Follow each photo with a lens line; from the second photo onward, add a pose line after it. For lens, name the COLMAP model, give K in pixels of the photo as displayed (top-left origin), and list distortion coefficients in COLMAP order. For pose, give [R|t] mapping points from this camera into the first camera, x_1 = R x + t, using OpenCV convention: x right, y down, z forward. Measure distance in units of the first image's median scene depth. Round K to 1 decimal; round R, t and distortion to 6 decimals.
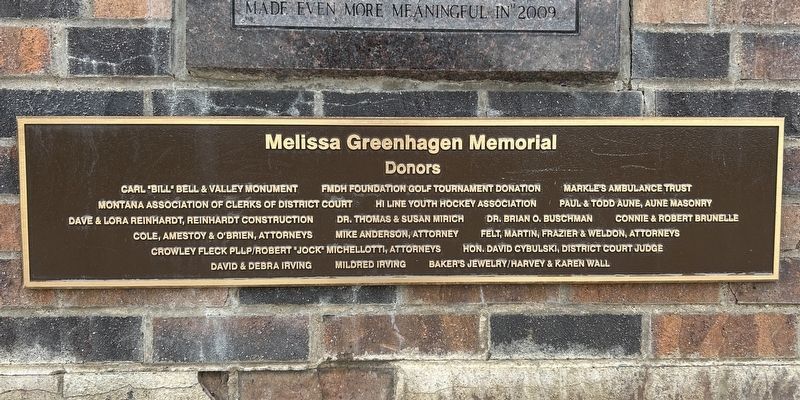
lens RADIAL K [[545.2, 0, 407.5], [0, 545.2, 201.8], [0, 0, 1]] dist [0.013669, -0.007638]
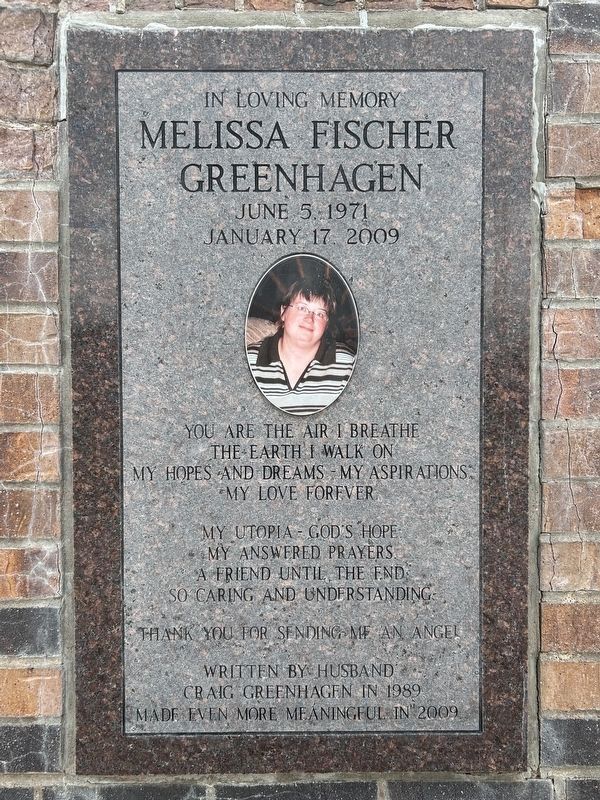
lens RADIAL K [[607.0, 0, 295.7], [0, 607.0, 399.8], [0, 0, 1]] dist [0.000977, -0.009044]
pose [[0.999116, -0.005860, -0.041624, 0.036058], [0.005012, 0.999778, -0.020469, -0.872249], [0.041735, 0.020242, 0.998924, -0.079369]]
